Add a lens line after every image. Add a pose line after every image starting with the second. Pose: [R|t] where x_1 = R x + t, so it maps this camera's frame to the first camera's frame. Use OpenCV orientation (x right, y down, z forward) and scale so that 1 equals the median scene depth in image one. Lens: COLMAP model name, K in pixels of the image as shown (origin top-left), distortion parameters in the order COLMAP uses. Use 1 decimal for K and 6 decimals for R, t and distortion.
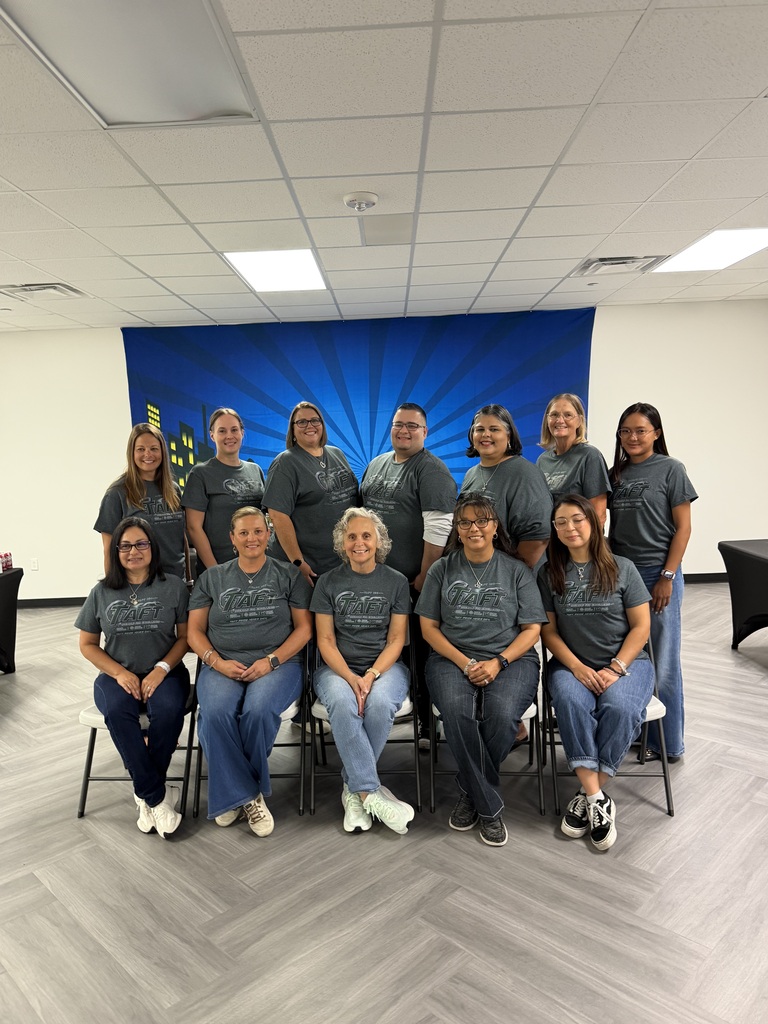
lens RADIAL K [[743.6, 0, 381.7], [0, 743.6, 505.4], [0, 0, 1]] dist [0.004571, -0.012211]
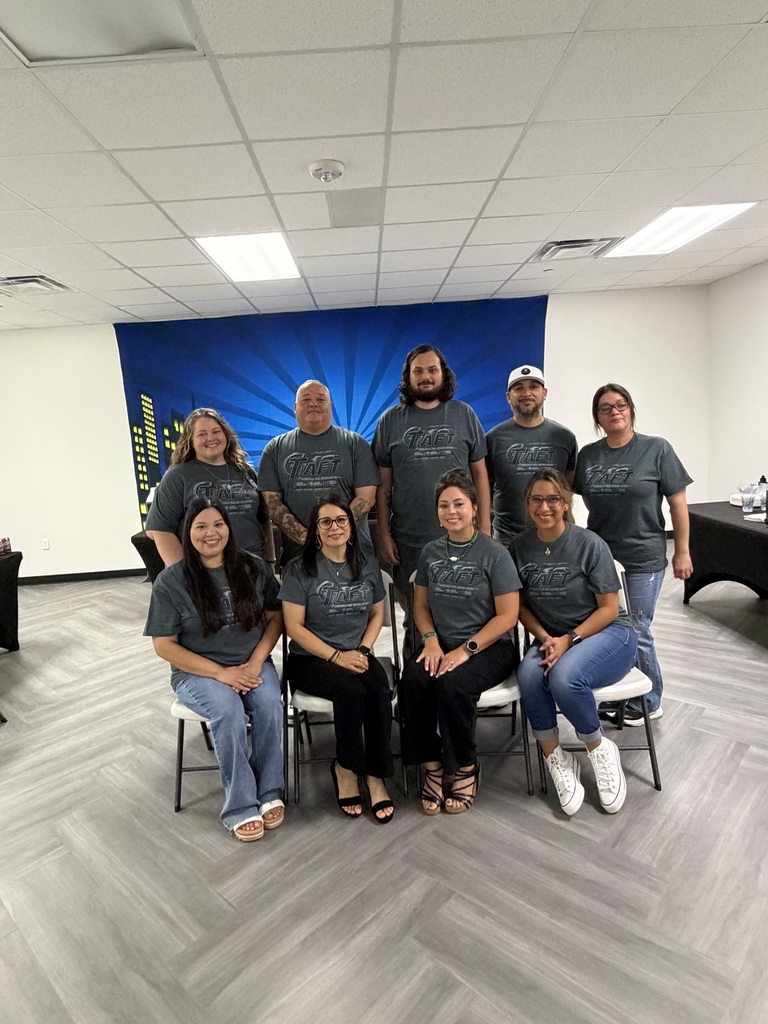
lens RADIAL K [[597.6, 0, 382.1], [0, 597.6, 509.1], [0, 0, 1]] dist [0.001695, 0.000432]
pose [[0.998928, -0.032077, 0.033387, 0.003968], [0.030249, 0.998088, 0.053895, -0.009491], [-0.035052, -0.052827, 0.997988, 0.210600]]
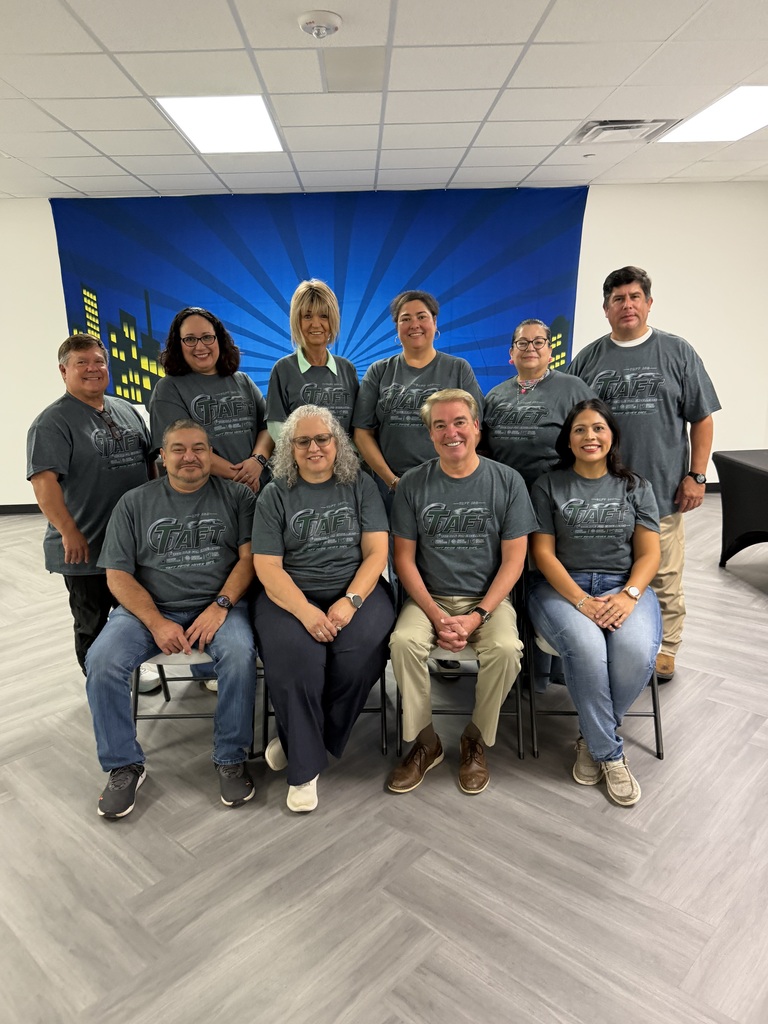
lens RADIAL K [[743.6, 0, 380.5], [0, 743.6, 511.1], [0, 0, 1]] dist [0.004571, -0.012211]
pose [[0.999151, 0.005550, 0.040819, 0.007729], [-0.011187, 0.990201, 0.139203, -0.003196], [-0.039646, -0.139542, 0.989422, 0.143525]]
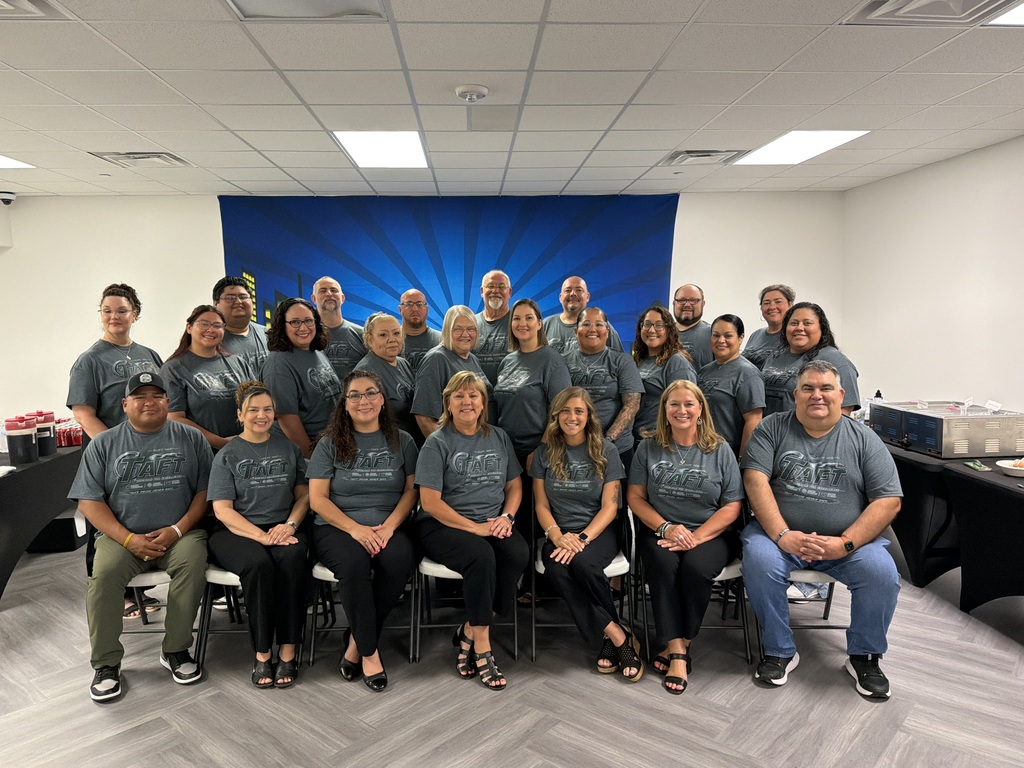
lens RADIAL K [[743.6, 0, 513.9], [0, 743.6, 382.0], [0, 0, 1]] dist [0.004571, -0.012211]
pose [[0.996913, 0.018452, 0.076311, -0.044947], [-0.019140, 0.999782, 0.008303, -0.003801], [-0.076141, -0.009738, 0.997050, -0.079469]]
